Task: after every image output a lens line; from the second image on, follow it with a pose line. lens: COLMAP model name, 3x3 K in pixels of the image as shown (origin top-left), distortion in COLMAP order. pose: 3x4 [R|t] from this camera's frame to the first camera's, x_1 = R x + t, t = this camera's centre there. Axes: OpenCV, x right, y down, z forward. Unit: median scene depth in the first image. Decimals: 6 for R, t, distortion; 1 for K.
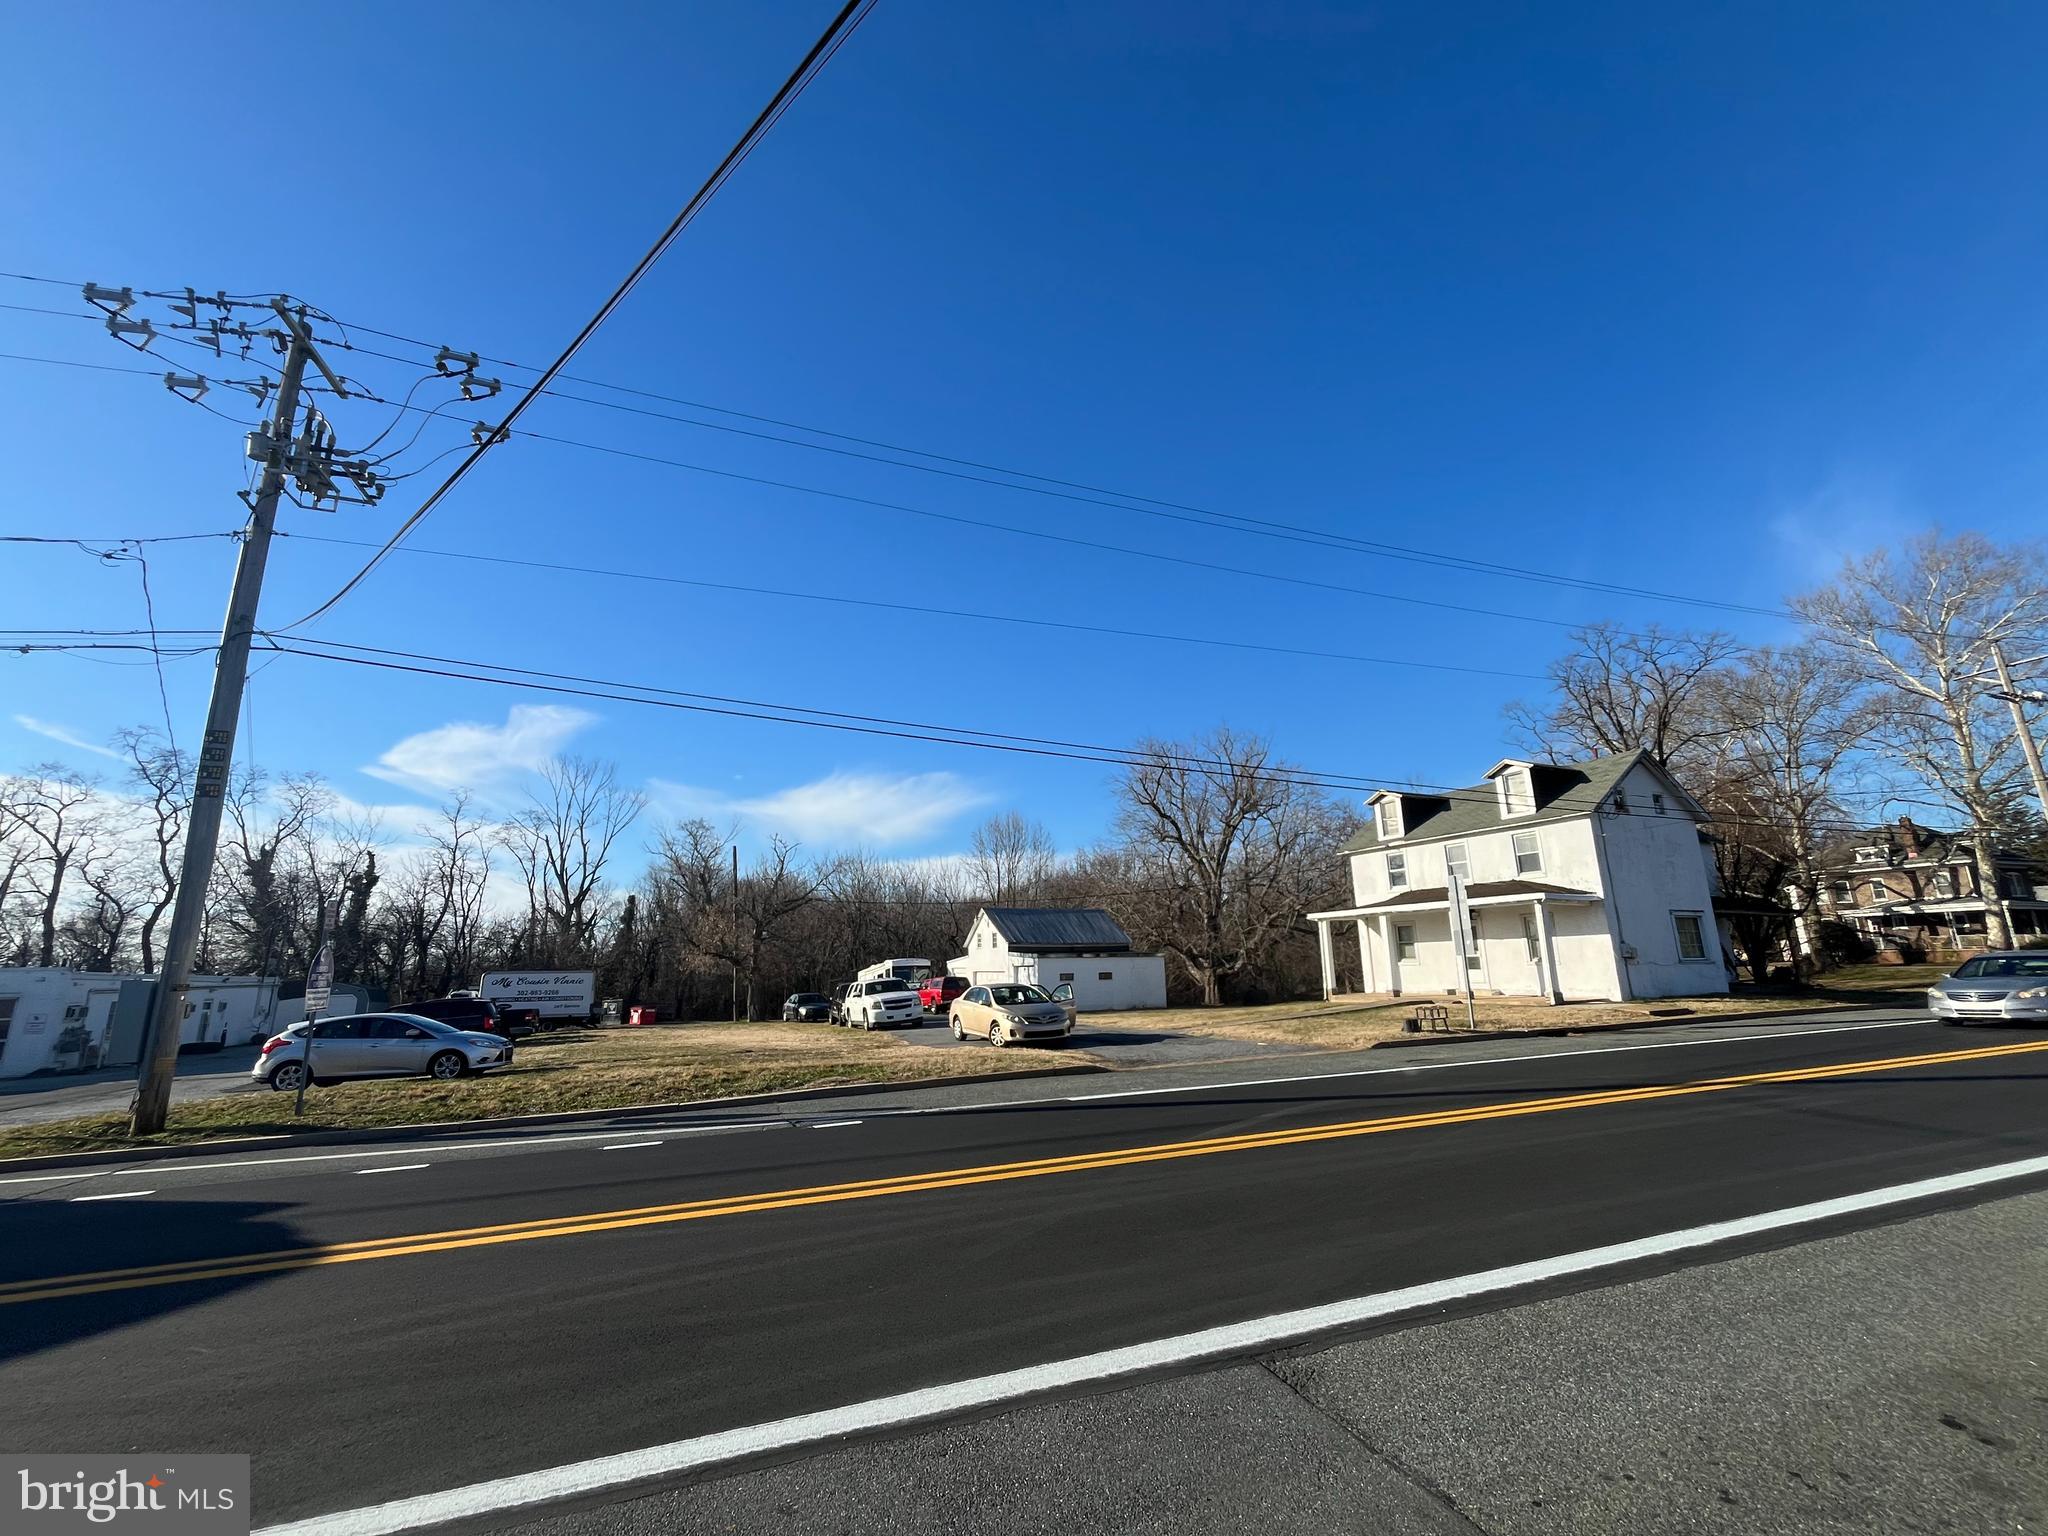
lens RADIAL K [[843.8, 0, 1024.0], [0, 843.8, 768.0], [0, 0, 1]] dist [-0.000529, -0.000011]
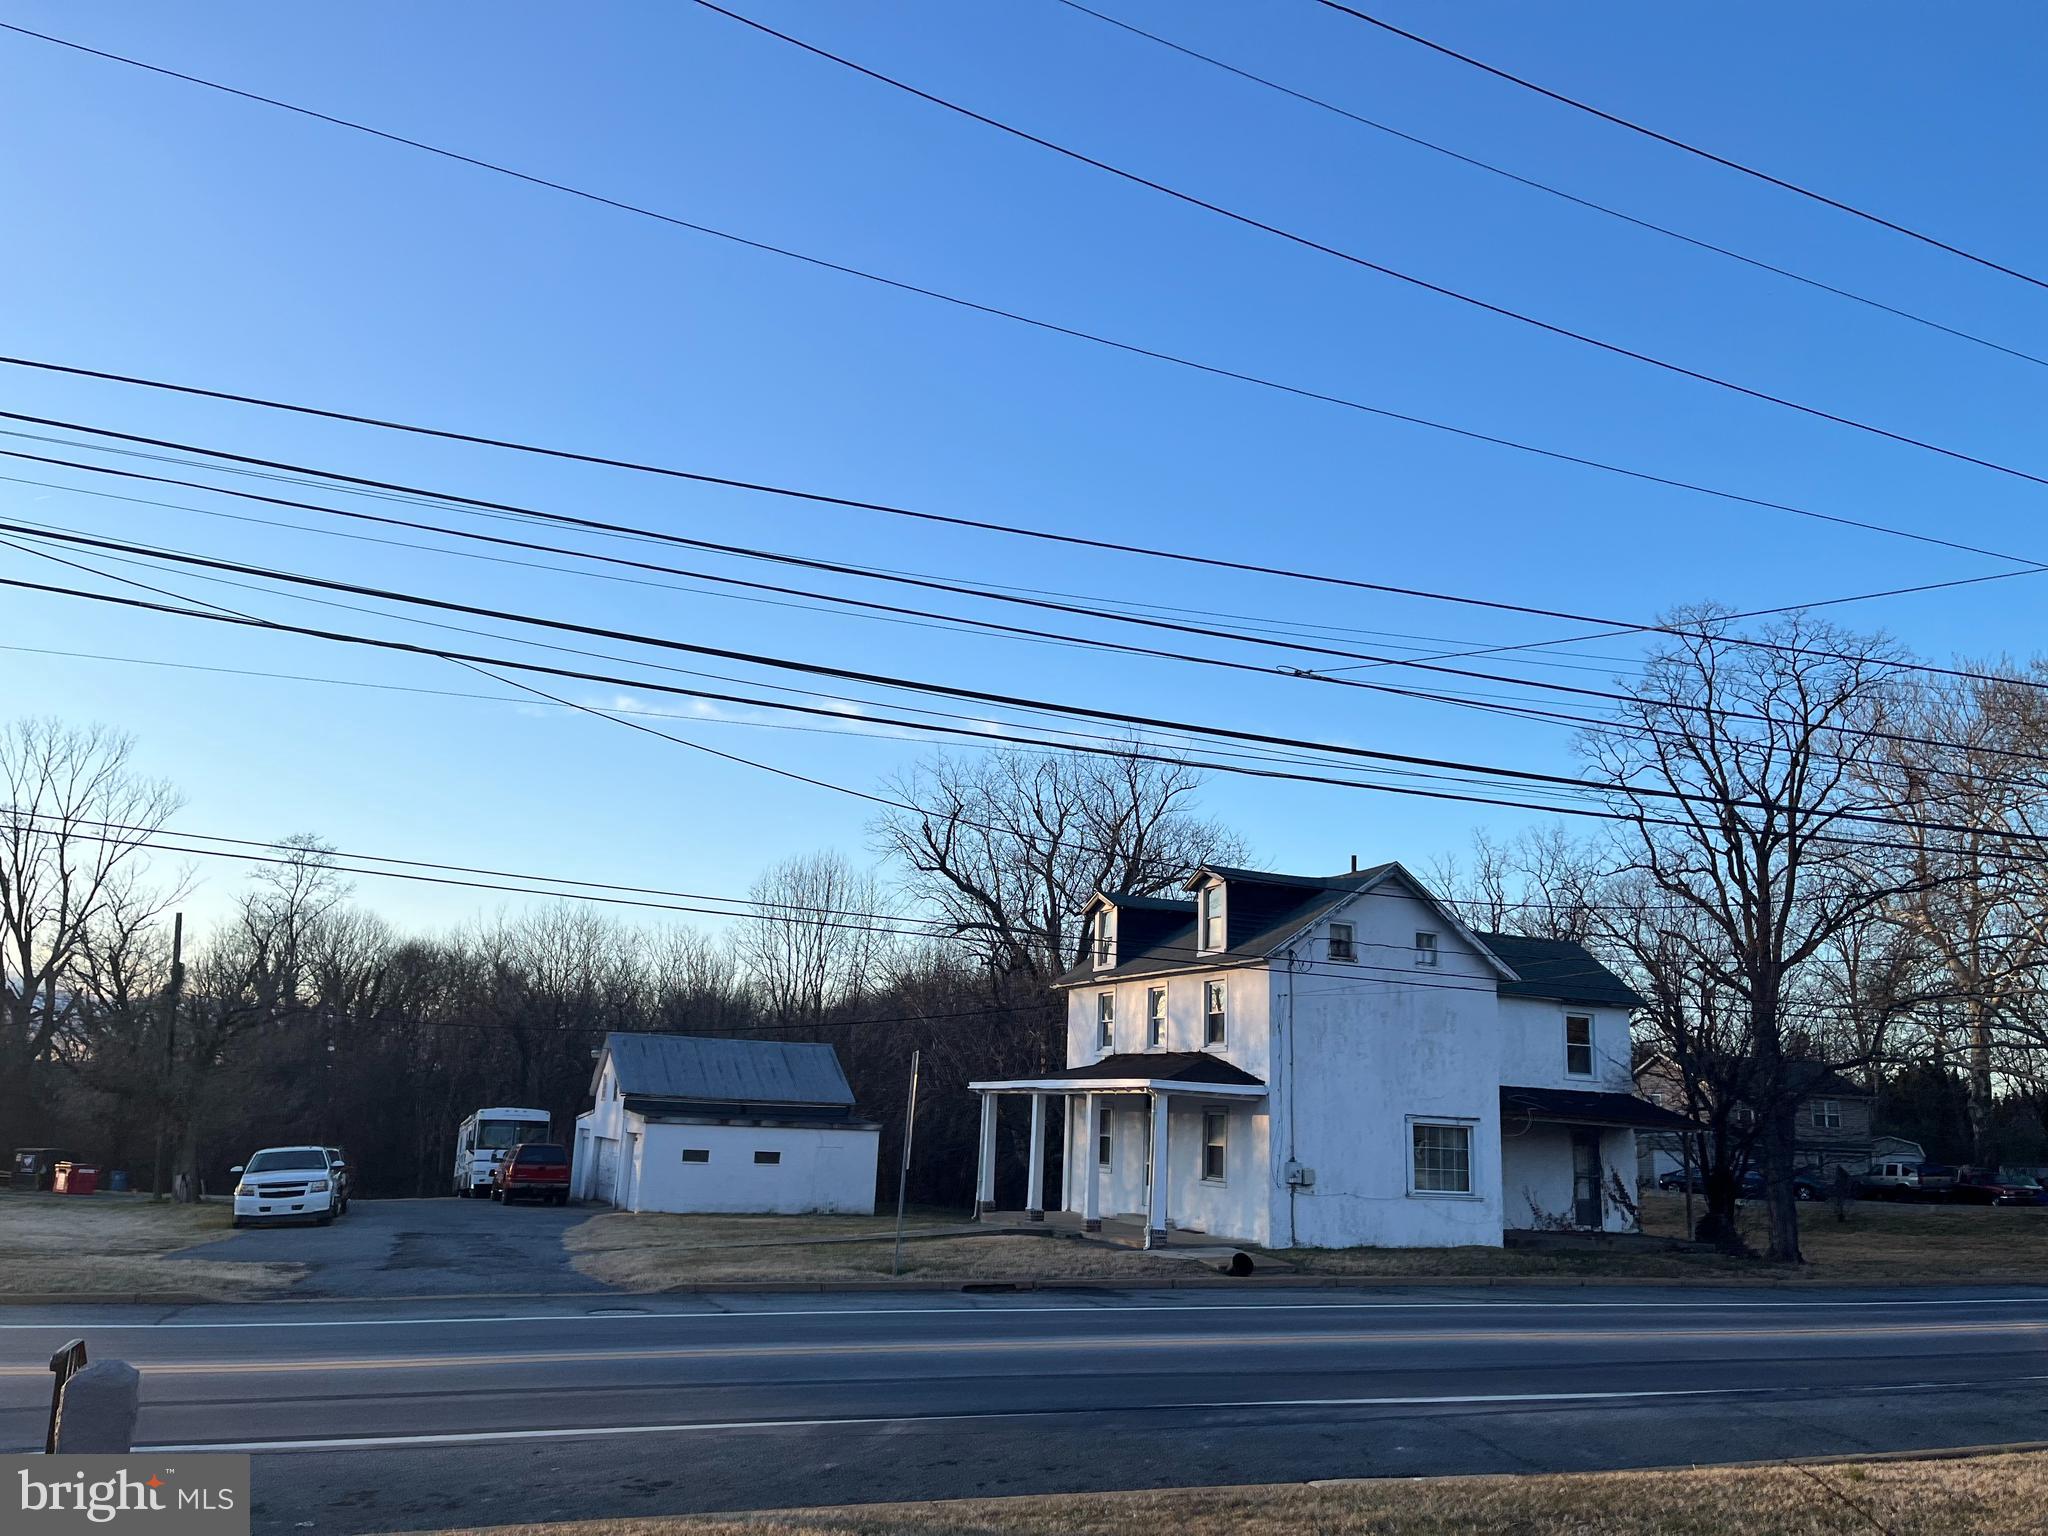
lens RADIAL K [[1576.6, 0, 1024.0], [0, 1576.6, 768.0], [0, 0, 1]] dist [0.009579, 0.003347]
pose [[0.998404, 0.051728, -0.022647, 0.389540], [-0.051408, 0.998573, 0.014492, -0.078149], [0.023364, -0.013305, 0.999638, -0.165883]]
